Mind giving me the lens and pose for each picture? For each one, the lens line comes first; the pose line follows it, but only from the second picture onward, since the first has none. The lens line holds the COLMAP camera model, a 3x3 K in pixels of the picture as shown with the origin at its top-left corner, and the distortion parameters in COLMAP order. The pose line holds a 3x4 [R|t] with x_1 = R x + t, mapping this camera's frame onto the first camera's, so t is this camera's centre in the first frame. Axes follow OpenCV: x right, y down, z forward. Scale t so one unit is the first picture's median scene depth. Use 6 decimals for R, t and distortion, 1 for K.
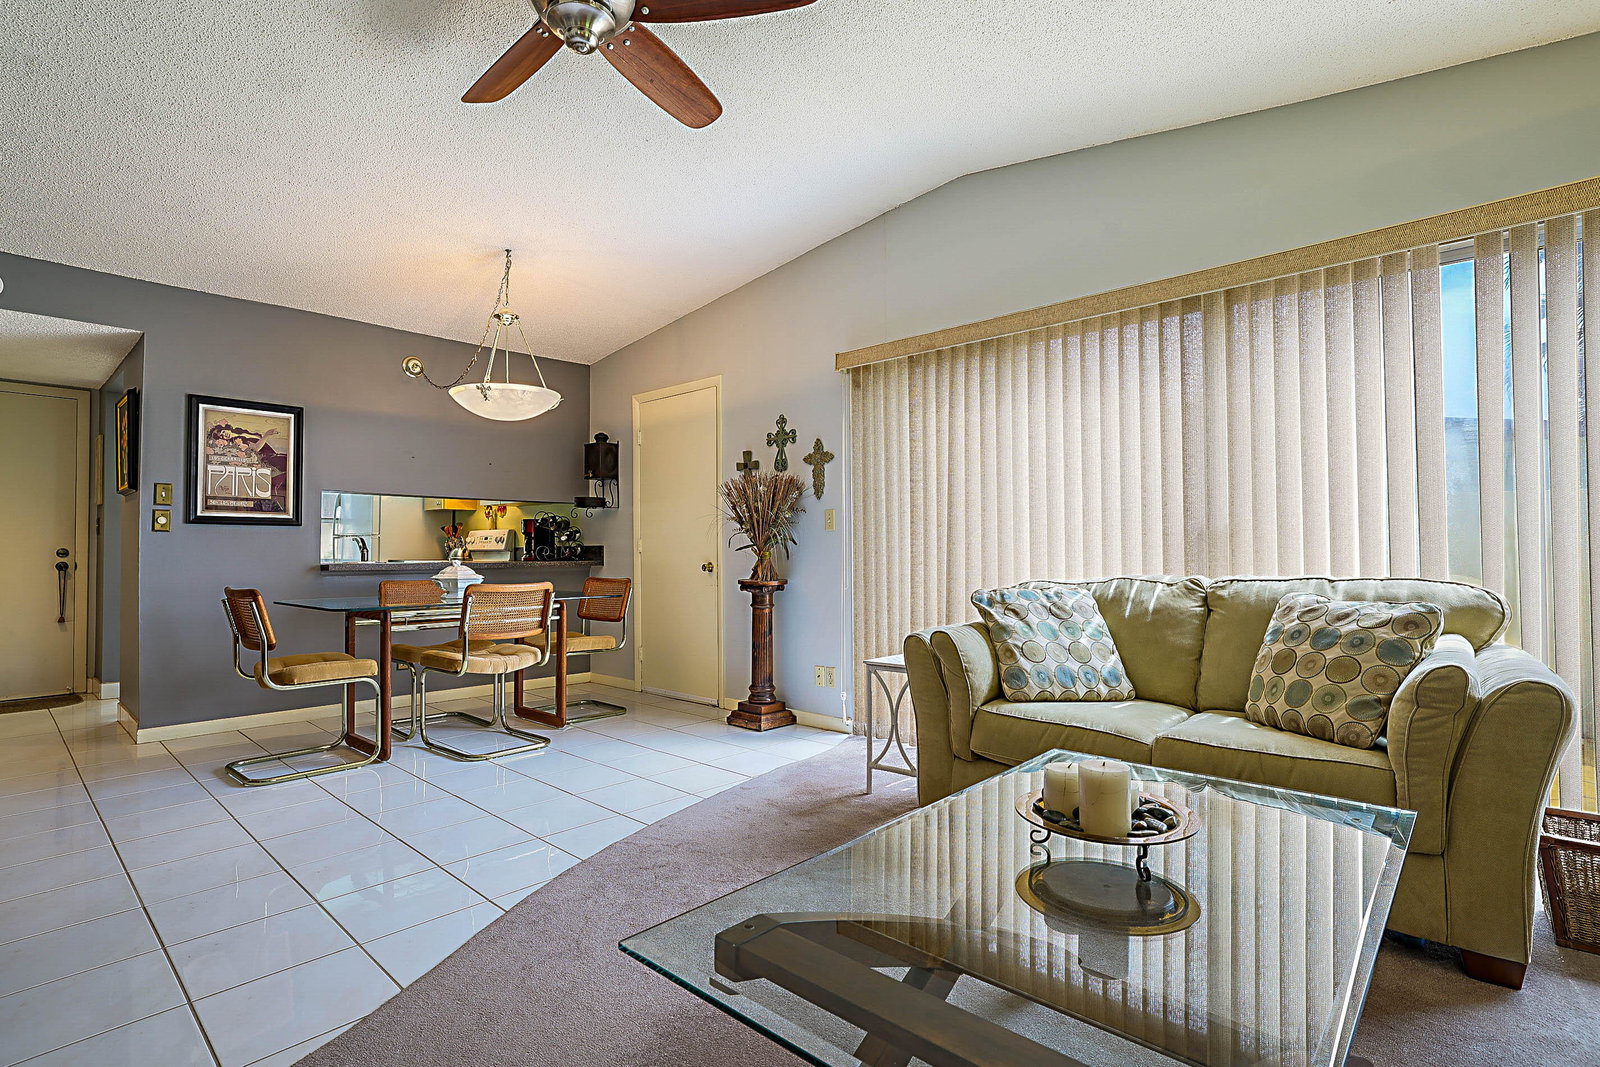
lens RADIAL K [[787.3, 0, 850.5], [0, 787.3, 537.3], [0, 0, 1]] dist [-0.002181, -0.000160]
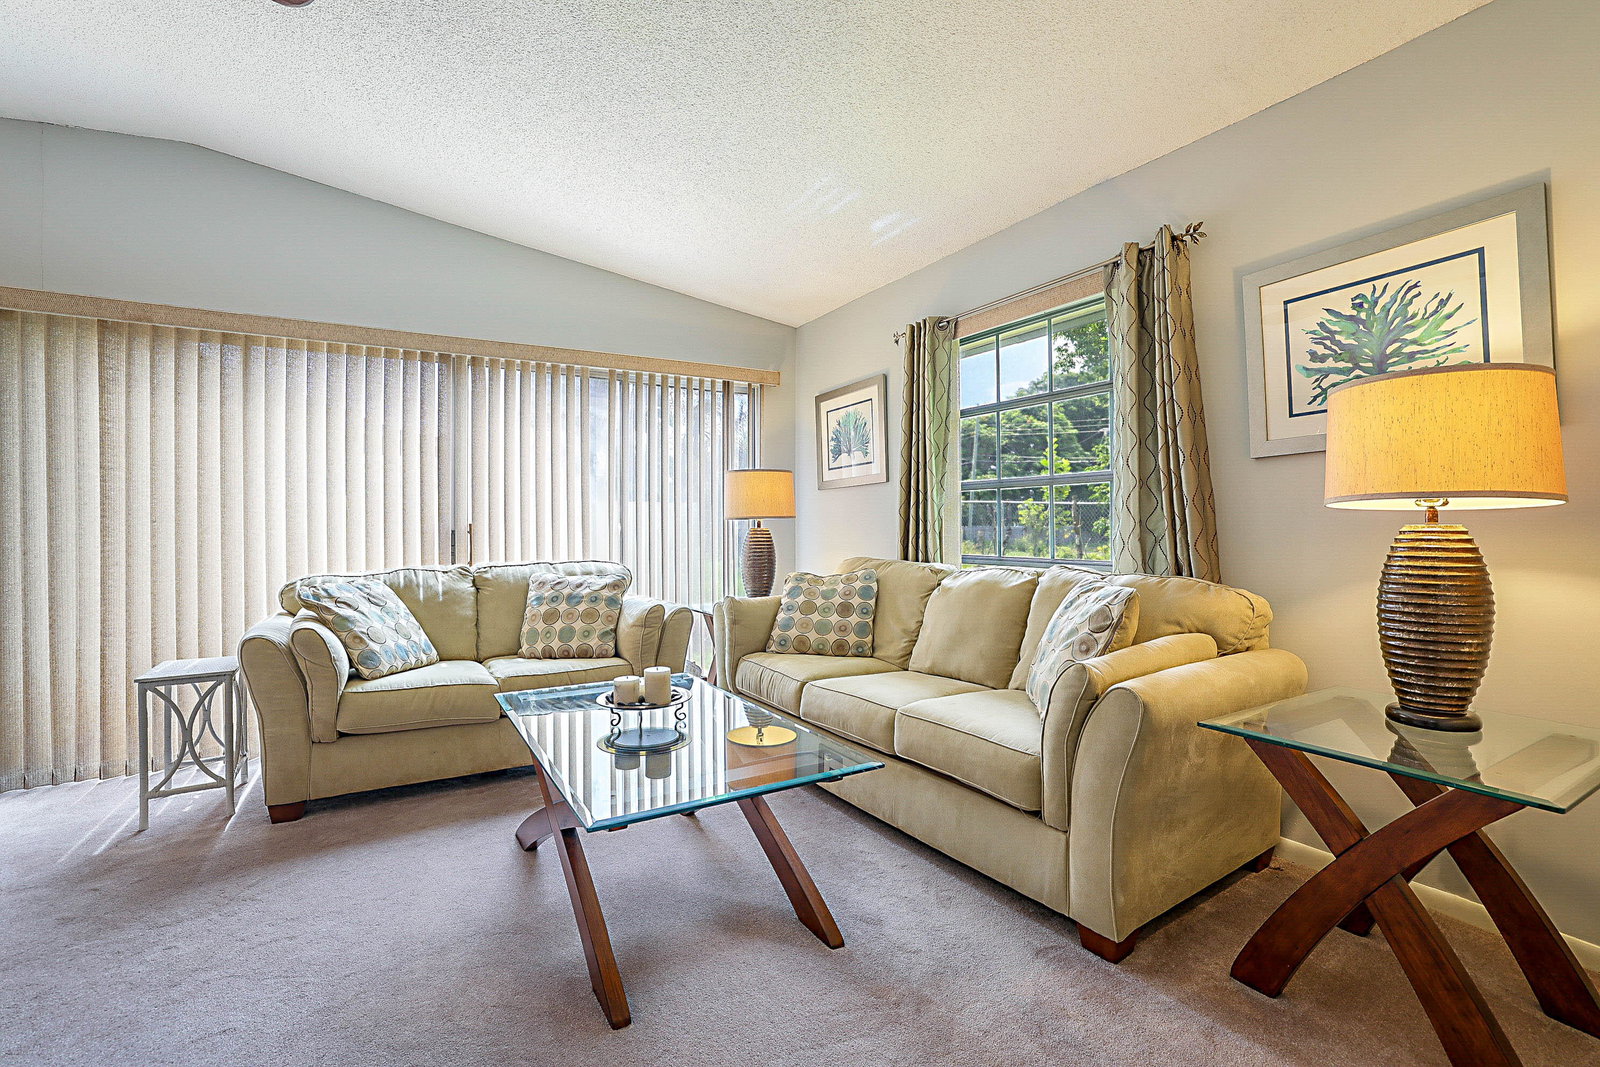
lens RADIAL K [[699.7, 0, 794.0], [0, 699.7, 519.9], [0, 0, 1]] dist [0.014689, 0.000041]
pose [[0.328834, 0.016203, 0.944249, -0.558929], [-0.015245, 0.999814, -0.011847, -0.024571], [-0.944265, -0.010500, 0.329019, 0.064182]]
